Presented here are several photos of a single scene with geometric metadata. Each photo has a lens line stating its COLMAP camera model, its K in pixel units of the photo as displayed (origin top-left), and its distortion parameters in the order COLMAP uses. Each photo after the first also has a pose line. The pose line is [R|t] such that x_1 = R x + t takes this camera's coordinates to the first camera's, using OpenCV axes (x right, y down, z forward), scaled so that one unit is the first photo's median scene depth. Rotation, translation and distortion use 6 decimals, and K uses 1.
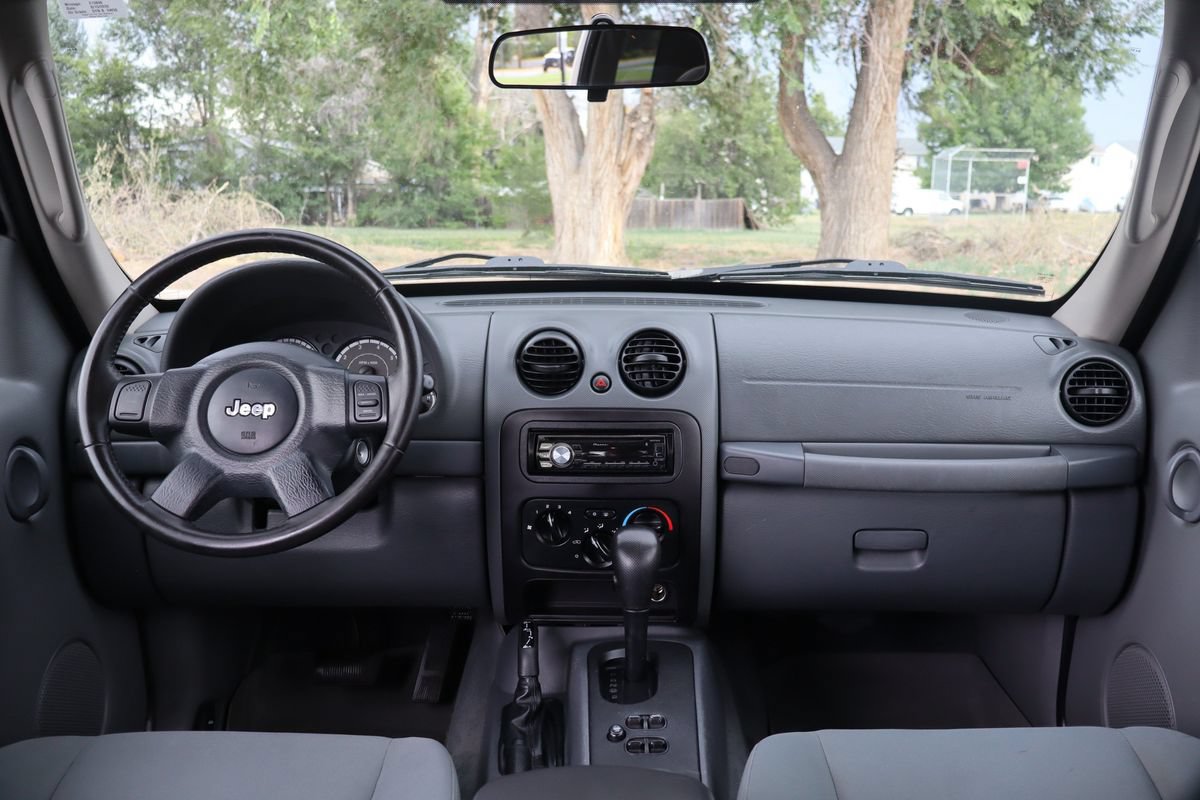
lens RADIAL K [[928.2, 0, 600.0], [0, 928.2, 400.0], [0, 0, 1]] dist [0.004338, -0.002995]
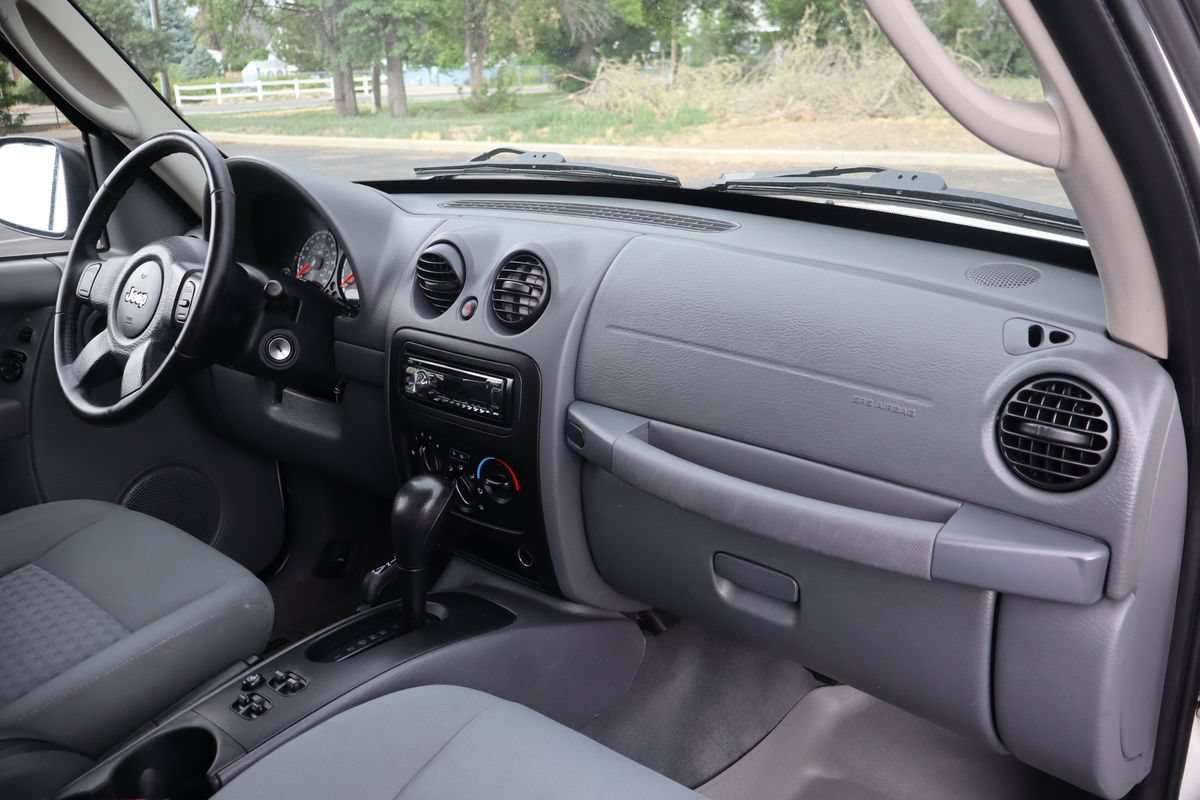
lens RADIAL K [[928.2, 0, 600.0], [0, 928.2, 400.0], [0, 0, 1]] dist [0.004338, -0.002995]
pose [[0.770009, 0.183381, -0.611112, 0.646508], [-0.093991, 0.979959, 0.175633, -0.099149], [0.631072, -0.077800, 0.771813, 0.389948]]
